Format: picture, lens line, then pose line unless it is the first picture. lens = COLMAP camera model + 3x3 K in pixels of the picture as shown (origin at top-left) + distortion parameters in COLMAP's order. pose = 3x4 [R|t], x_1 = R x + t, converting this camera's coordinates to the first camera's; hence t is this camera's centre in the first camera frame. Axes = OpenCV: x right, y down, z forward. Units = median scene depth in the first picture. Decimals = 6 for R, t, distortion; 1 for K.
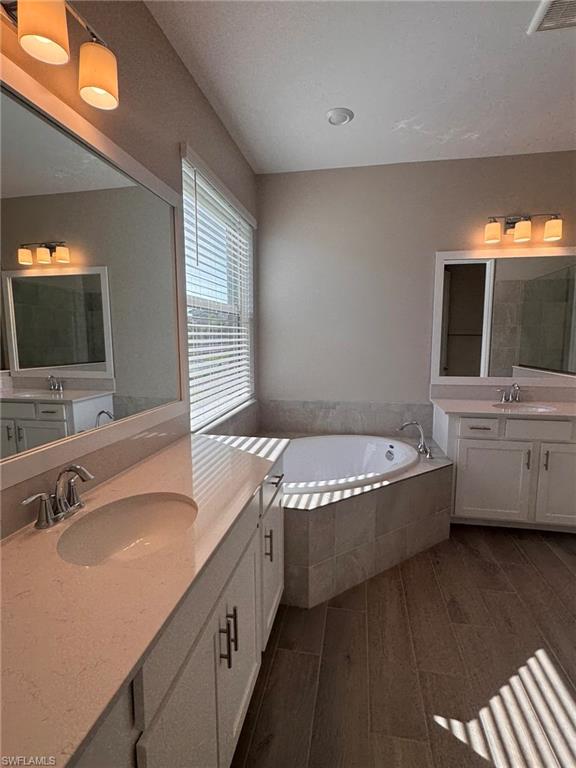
lens RADIAL K [[376.0, 0, 288.8], [0, 376.0, 383.2], [0, 0, 1]] dist [0.002424, 0.000916]
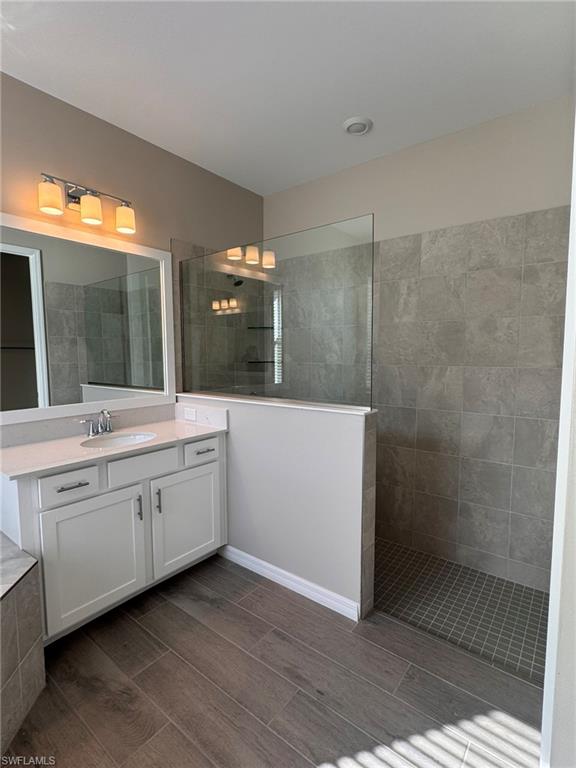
lens RADIAL K [[376.0, 0, 285.9], [0, 376.0, 381.7], [0, 0, 1]] dist [0.002424, 0.000916]
pose [[0.463569, -0.076617, 0.882742, 0.108349], [0.114089, 0.993123, 0.026283, -0.036185], [-0.878685, 0.088527, 0.469123, 0.331725]]
